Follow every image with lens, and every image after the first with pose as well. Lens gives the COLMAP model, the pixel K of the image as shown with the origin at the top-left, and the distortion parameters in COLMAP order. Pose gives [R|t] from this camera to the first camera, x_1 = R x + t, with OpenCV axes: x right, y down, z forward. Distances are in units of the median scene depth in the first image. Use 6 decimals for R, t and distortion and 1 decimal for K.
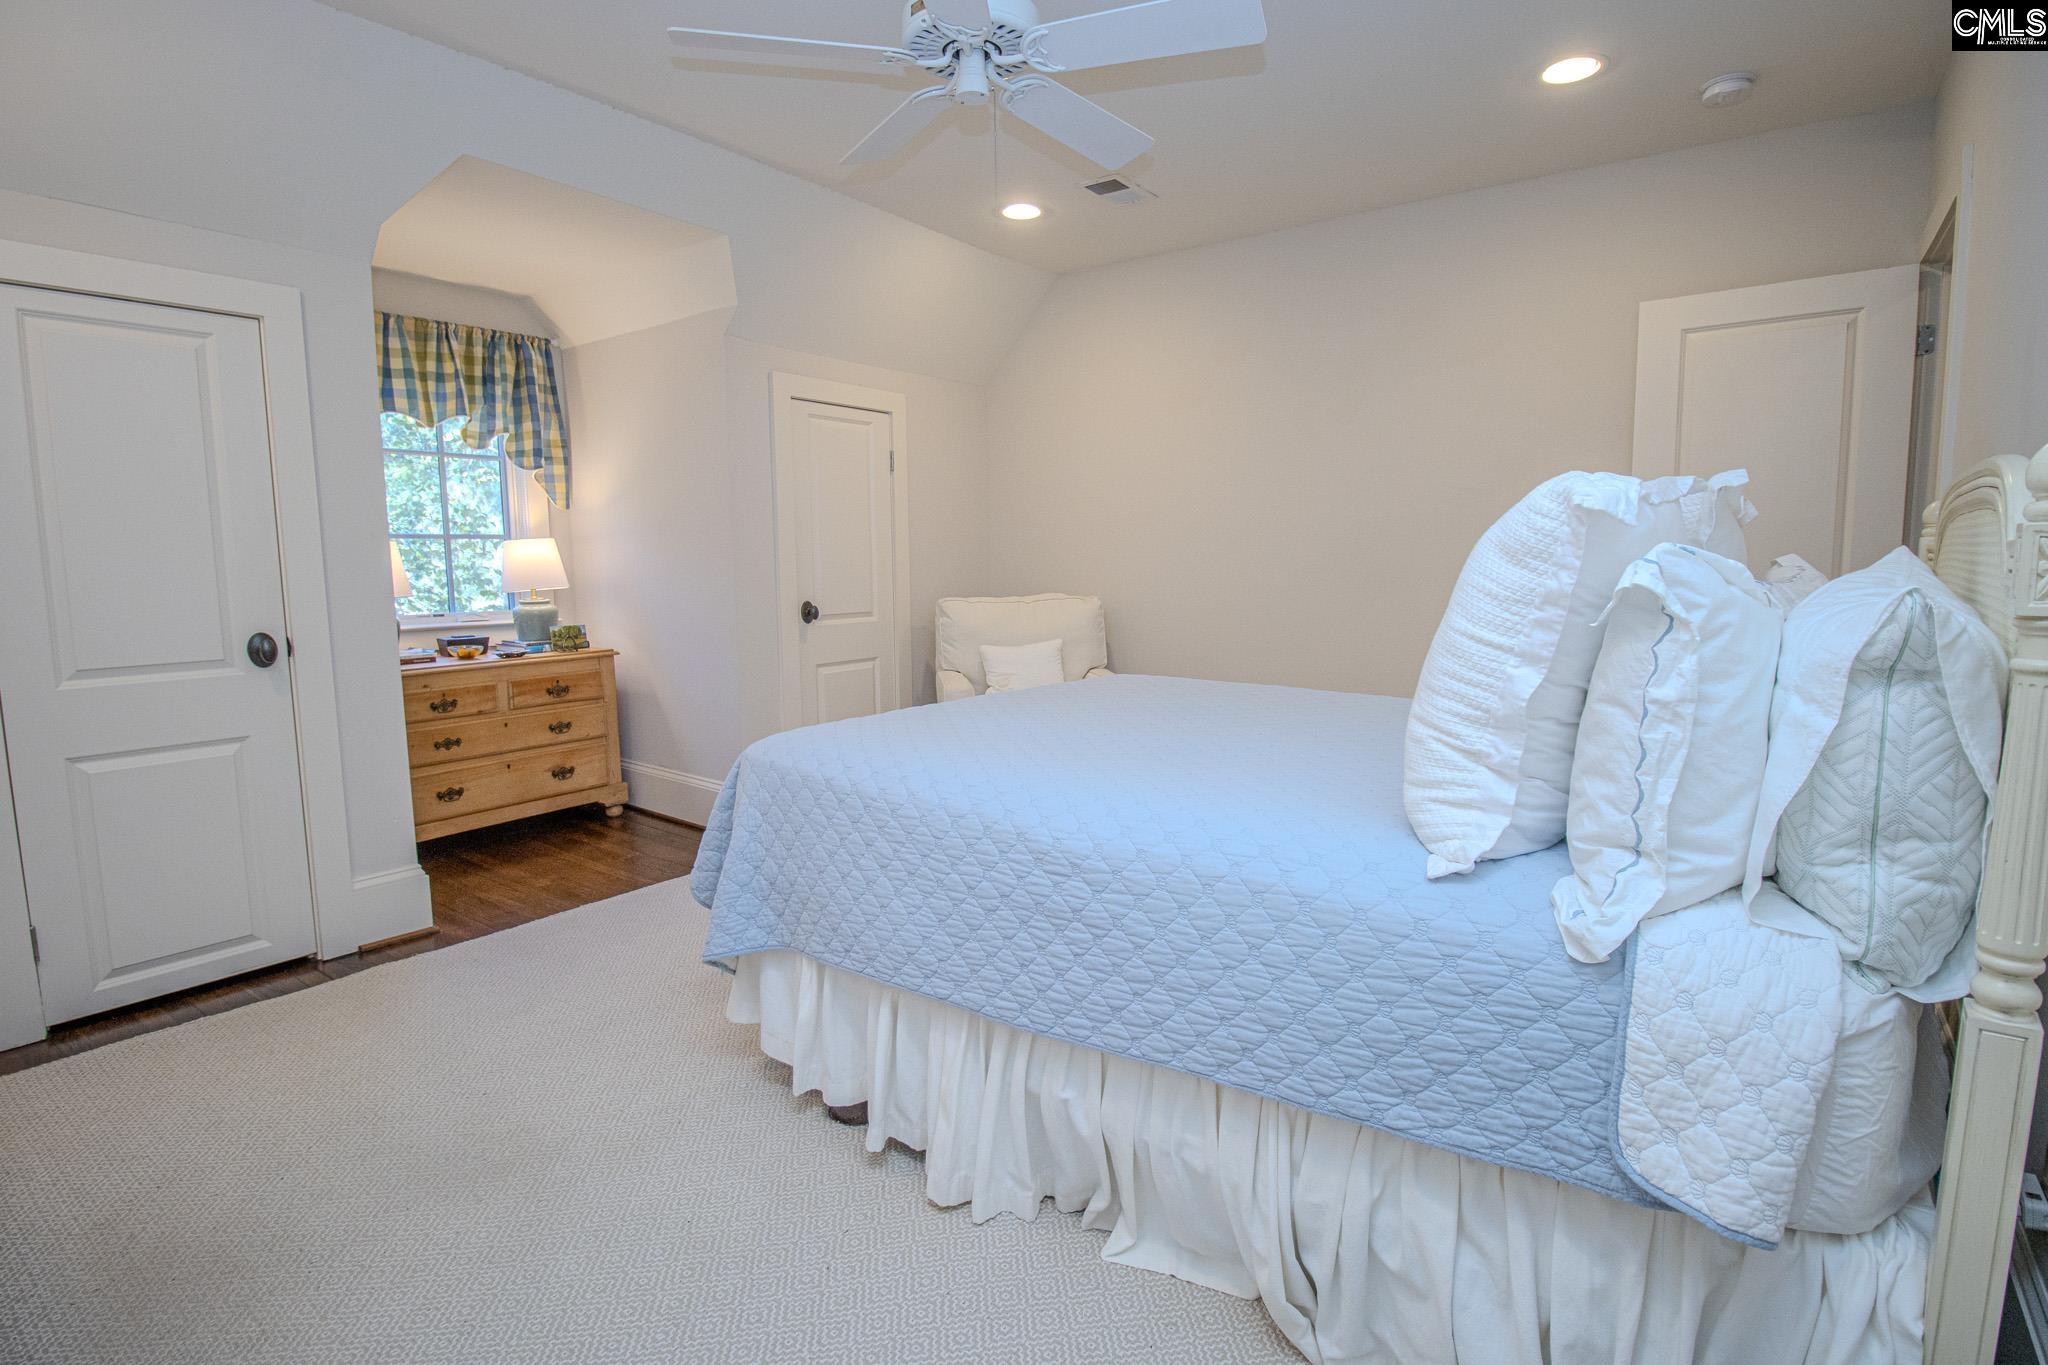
lens RADIAL K [[990.5, 0, 1023.8], [0, 990.5, 638.0], [0, 0, 1]] dist [0.013410, 0.000142]
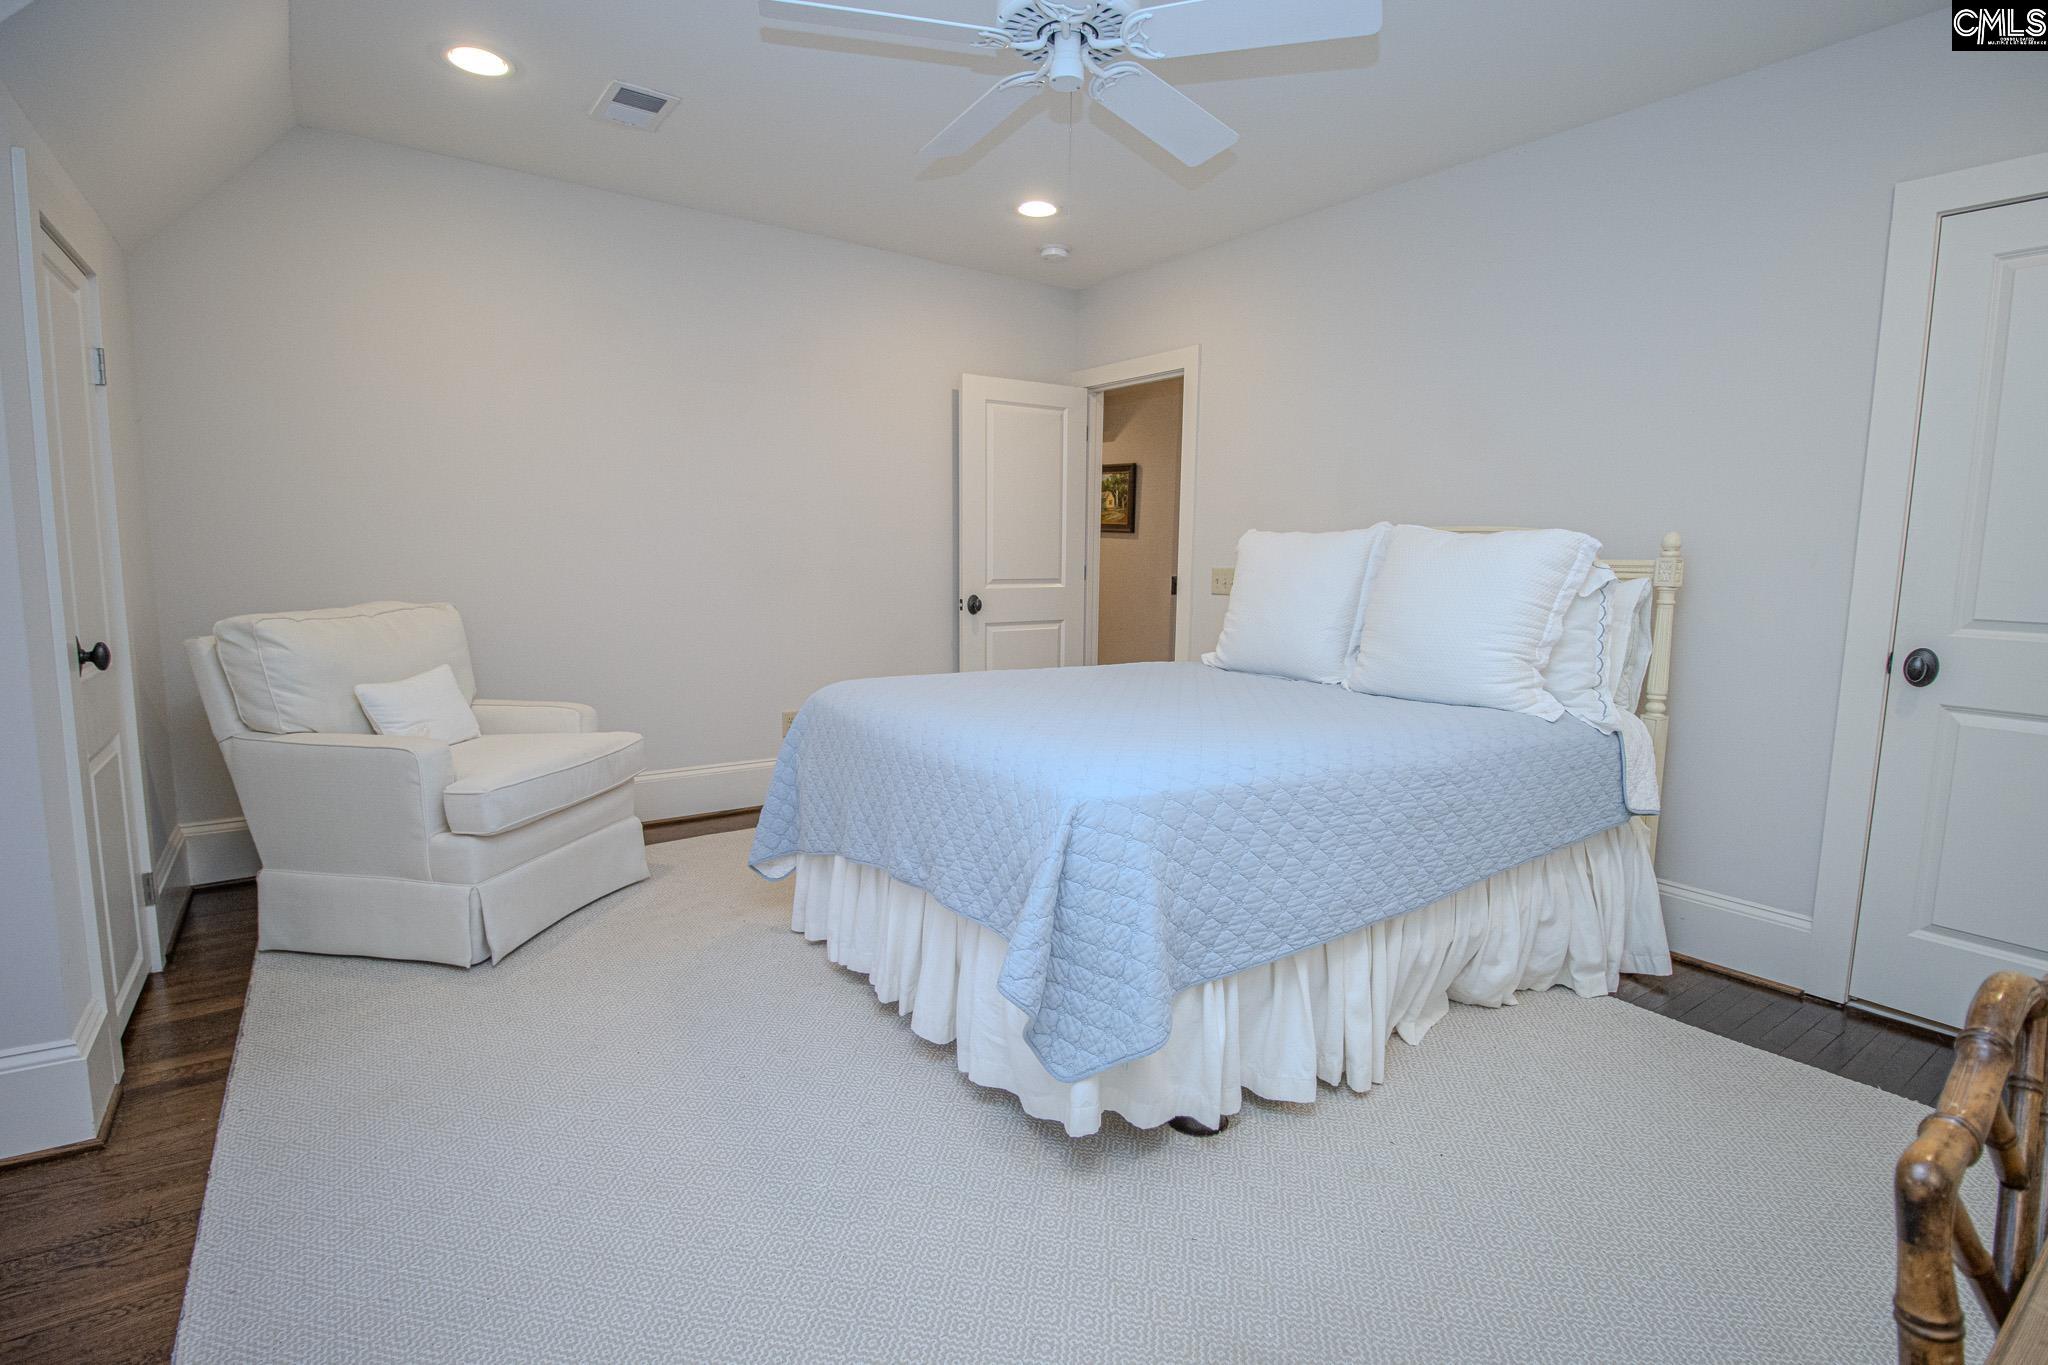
lens RADIAL K [[960.0, 0, 1033.9], [0, 960.0, 666.4], [0, 0, 1]] dist [0.008450, -0.022375]
pose [[0.305492, -0.096497, 0.947292, -1.218098], [0.060136, 0.994821, 0.081945, -0.067341], [-0.950294, 0.031933, 0.309713, 0.955176]]
